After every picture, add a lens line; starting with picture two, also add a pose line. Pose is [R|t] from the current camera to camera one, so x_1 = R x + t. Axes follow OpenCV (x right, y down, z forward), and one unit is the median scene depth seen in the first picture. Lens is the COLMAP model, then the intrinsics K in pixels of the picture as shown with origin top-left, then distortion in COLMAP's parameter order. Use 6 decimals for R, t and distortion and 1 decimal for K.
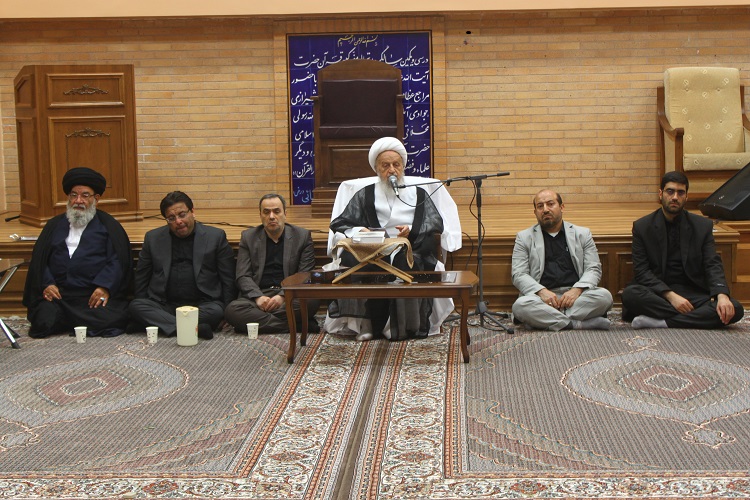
lens RADIAL K [[1335.4, 0, 375.0], [0, 1335.4, 250.0], [0, 0, 1]] dist [-0.000353, 0.157533]
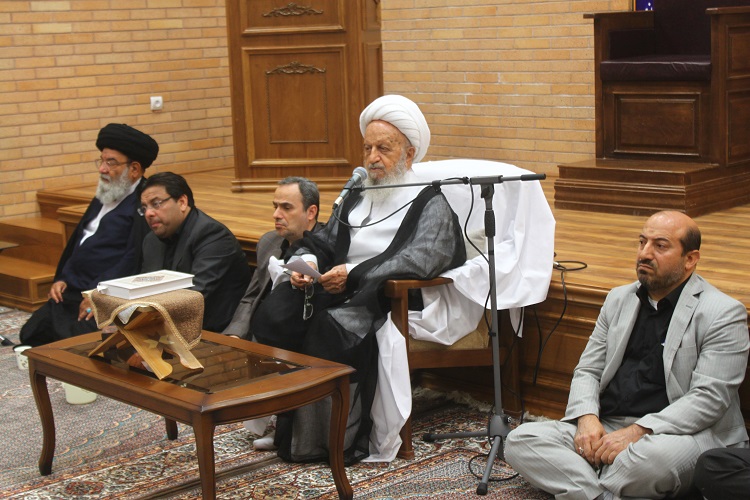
lens RADIAL K [[1335.4, 0, 375.0], [0, 1335.4, 250.0], [0, 0, 1]] dist [-0.000353, 0.157533]
pose [[0.725635, 0.107007, -0.679708, 0.306234], [-0.054988, 0.993692, 0.097735, -0.057740], [0.685879, -0.033545, 0.726942, 0.451991]]
